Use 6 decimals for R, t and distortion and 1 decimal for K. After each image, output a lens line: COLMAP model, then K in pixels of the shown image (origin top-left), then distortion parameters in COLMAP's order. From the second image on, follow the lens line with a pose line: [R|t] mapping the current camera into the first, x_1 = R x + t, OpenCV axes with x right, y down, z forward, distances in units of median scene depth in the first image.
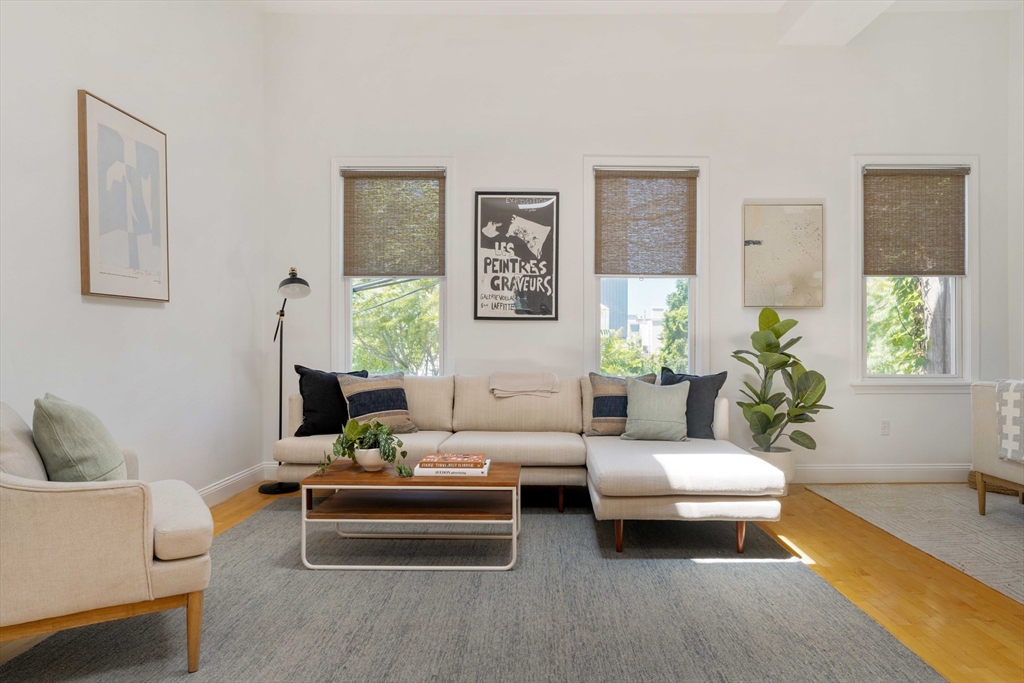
lens RADIAL K [[623.9, 0, 512.0], [0, 623.9, 341.5], [0, 0, 1]] dist [-0.000774, 0.000190]
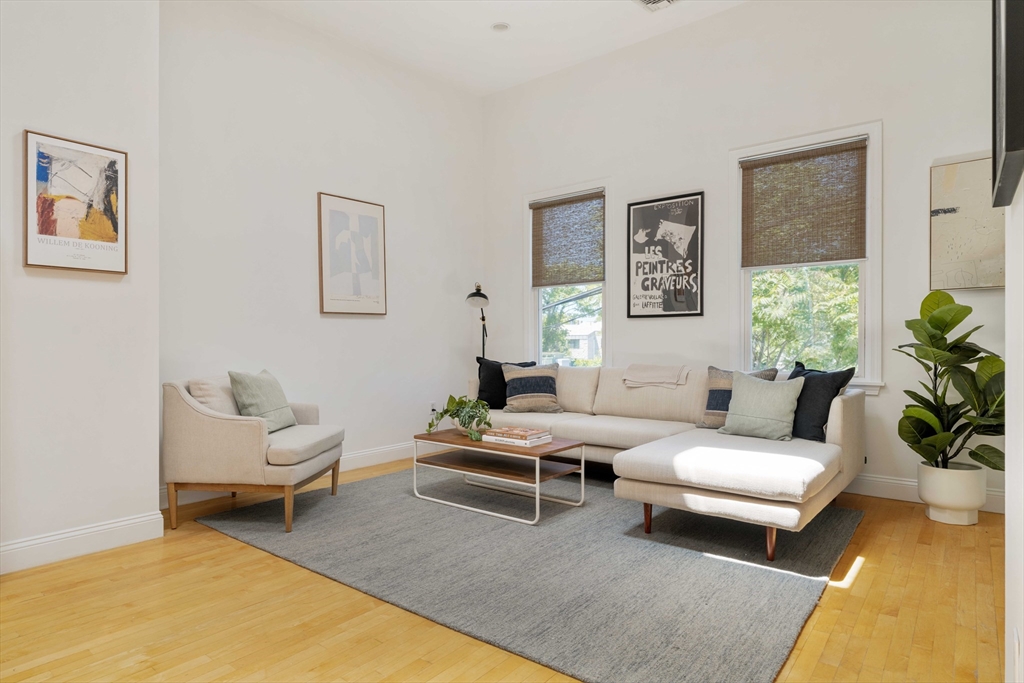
lens RADIAL K [[565.8, 0, 512.0], [0, 565.8, 341.5], [0, 0, 1]] dist [0.001121, 0.000409]
pose [[0.786935, -0.009583, -0.616962, 0.407080], [0.012296, 0.999924, 0.000153, 0.004746], [0.616914, -0.007707, 0.786993, 0.067919]]
